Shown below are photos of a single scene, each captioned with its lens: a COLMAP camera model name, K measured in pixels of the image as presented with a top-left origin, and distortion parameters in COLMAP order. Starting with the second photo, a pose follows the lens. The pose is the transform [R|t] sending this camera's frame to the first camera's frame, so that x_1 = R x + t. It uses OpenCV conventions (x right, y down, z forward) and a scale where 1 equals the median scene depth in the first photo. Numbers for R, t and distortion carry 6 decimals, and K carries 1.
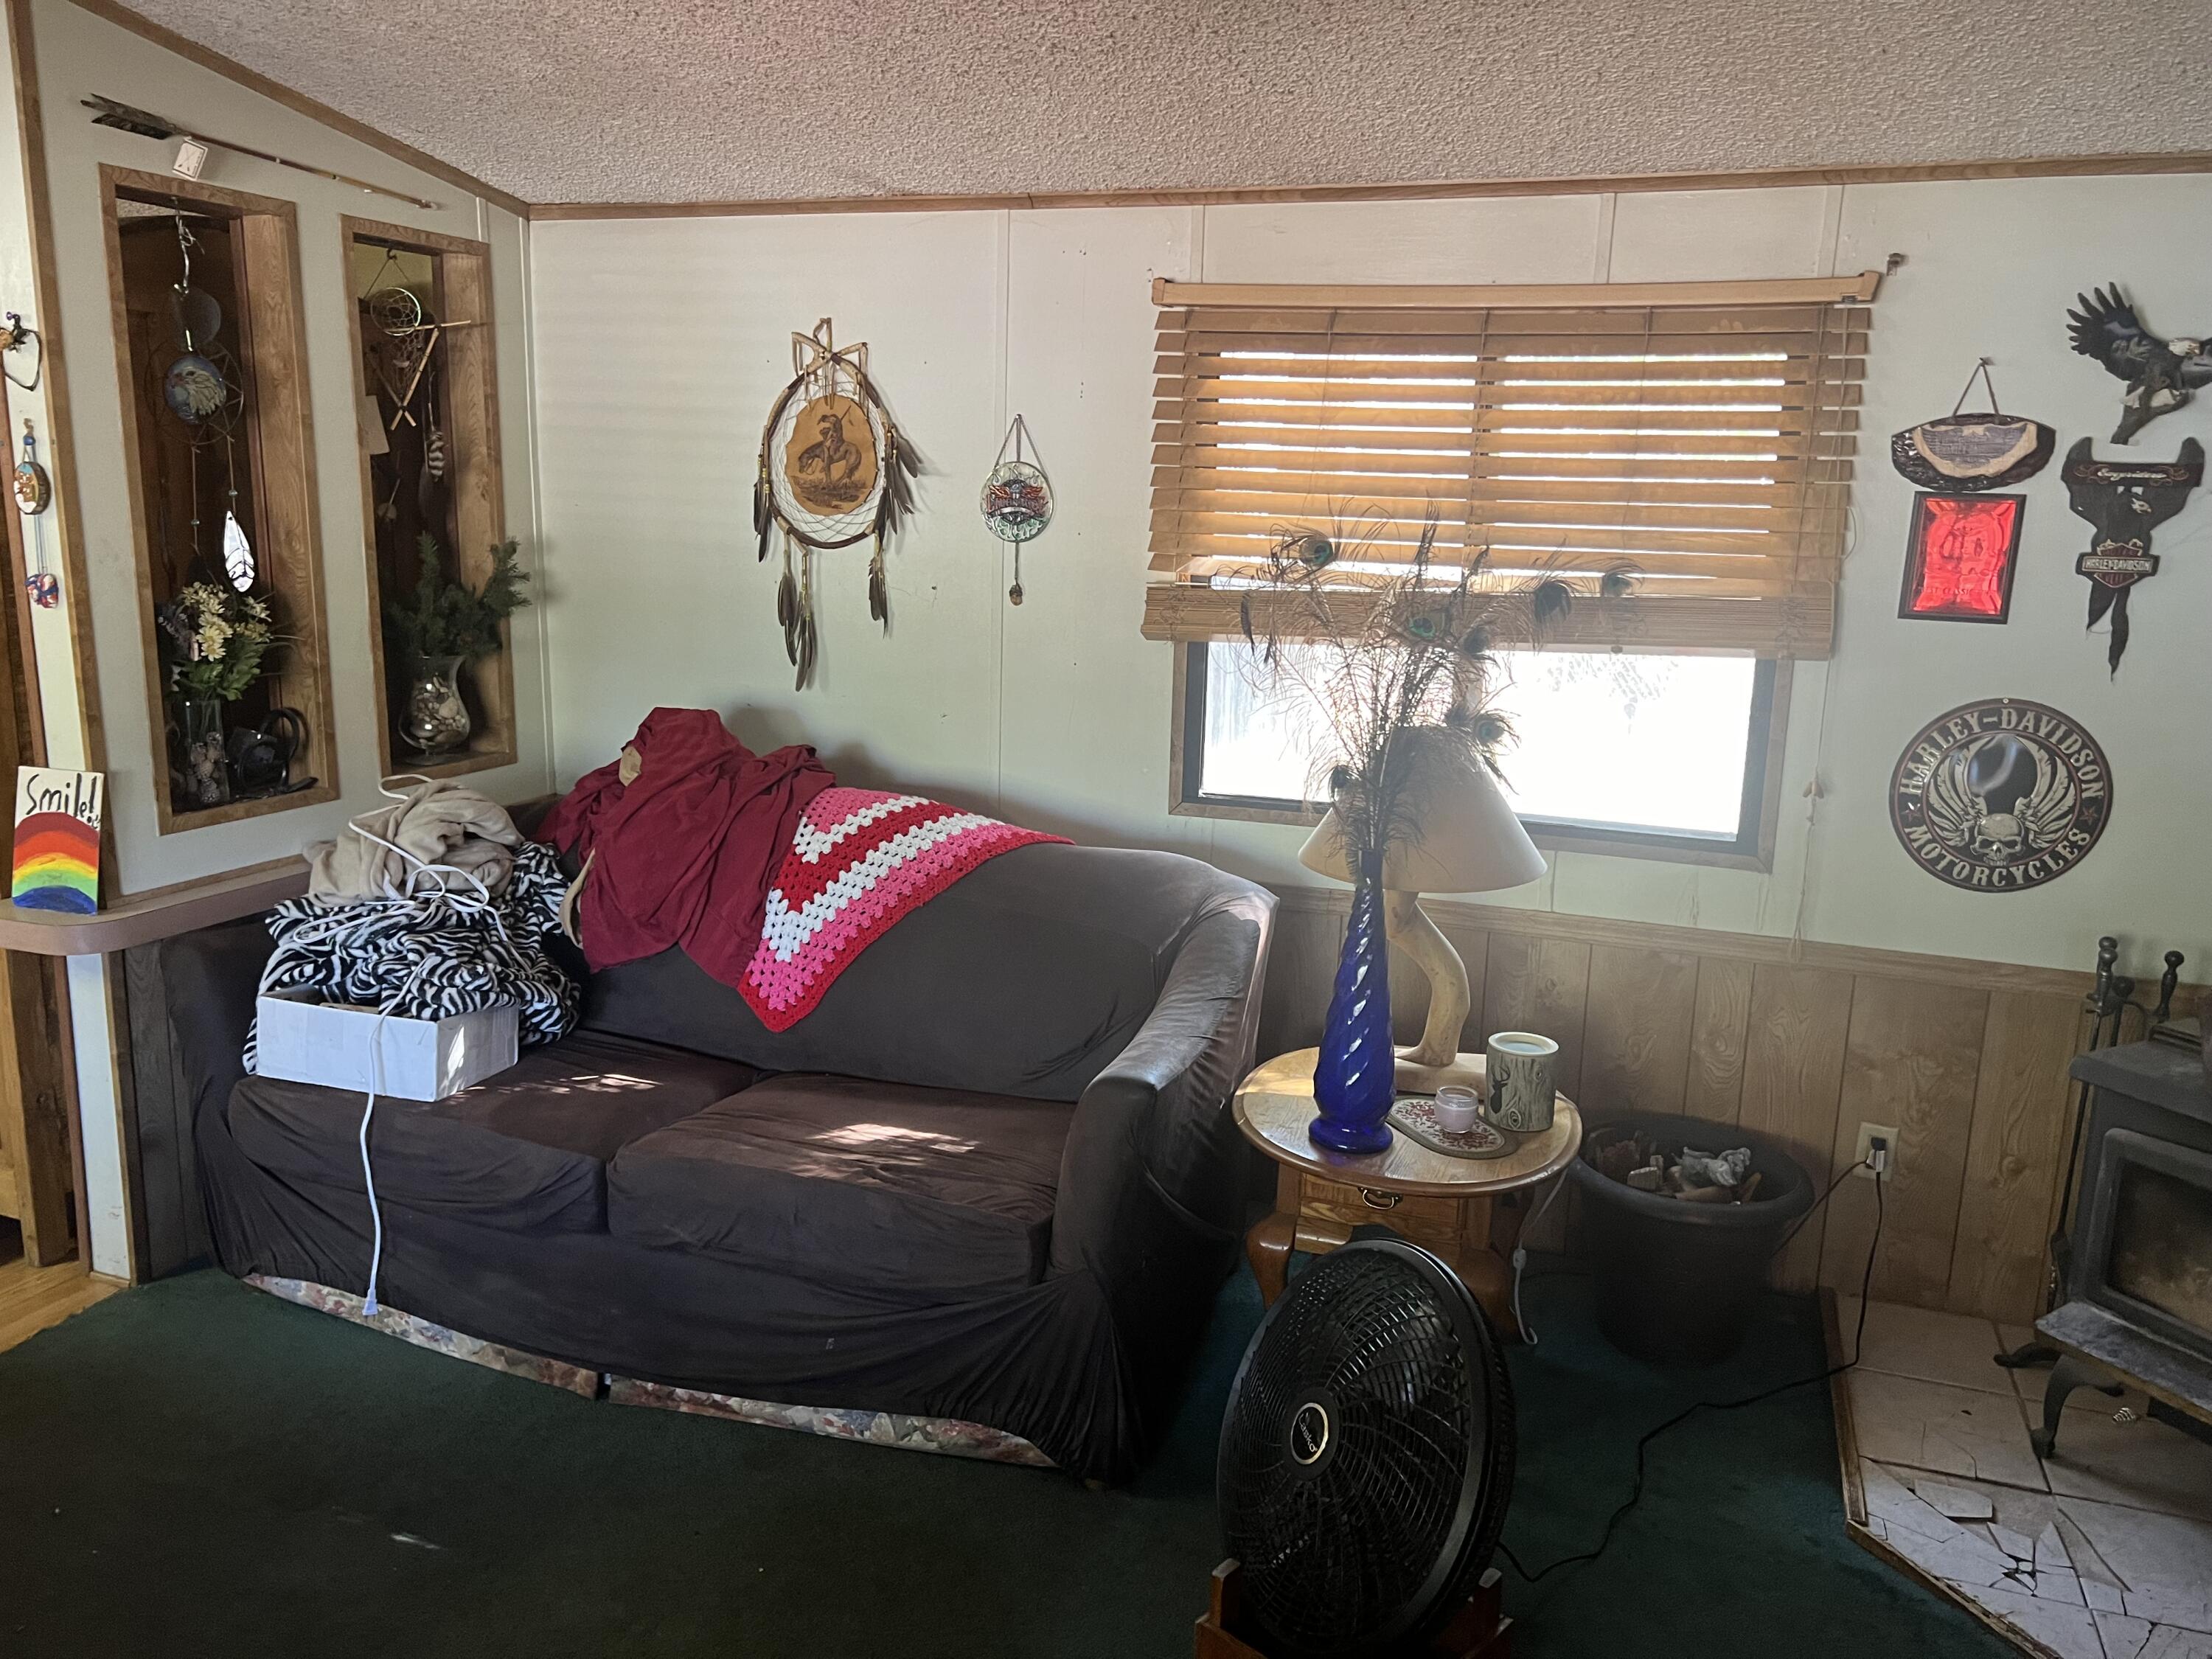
lens RADIAL K [[1678.0, 0, 1107.7], [0, 1678.0, 839.0], [0, 0, 1]] dist [0.003084, 0.001082]
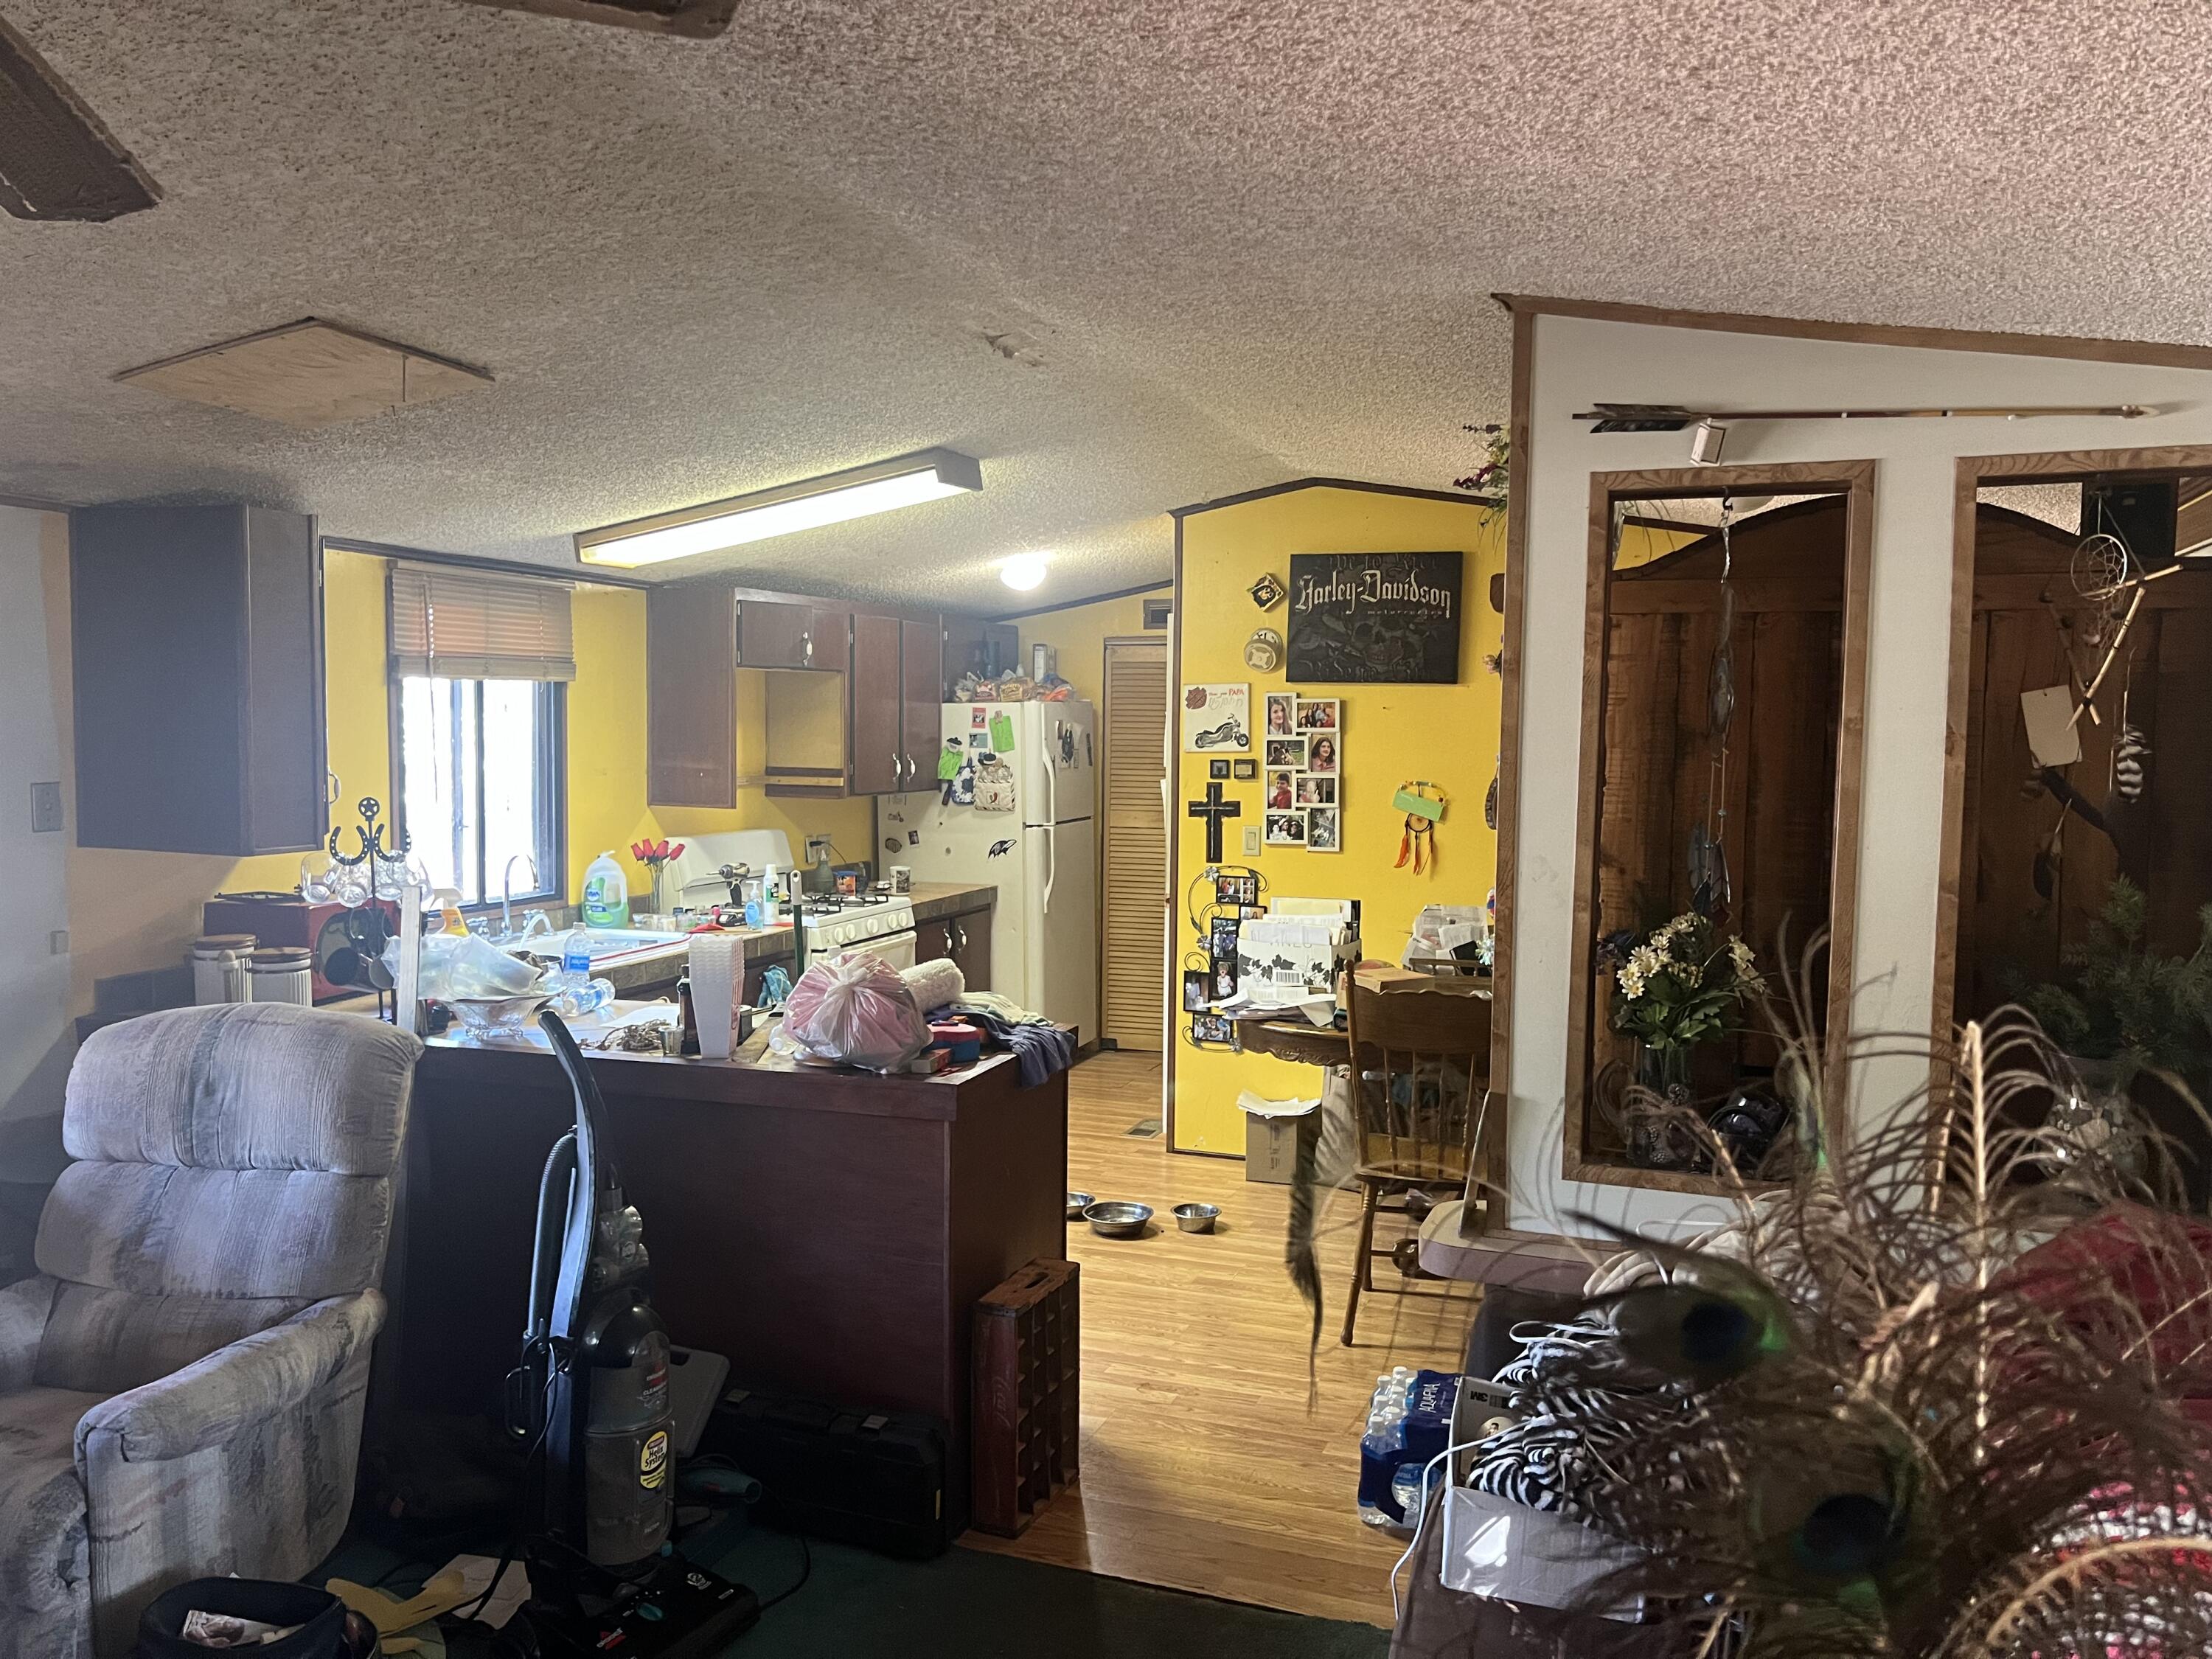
lens RADIAL K [[1678.0, 0, 1102.8], [0, 1678.0, 831.5], [0, 0, 1]] dist [0.003084, 0.001082]
pose [[-0.008515, 0.040203, -0.999155, 0.347143], [-0.212386, 0.976321, 0.041095, -0.174719], [0.977149, 0.212556, 0.000226, 0.736123]]
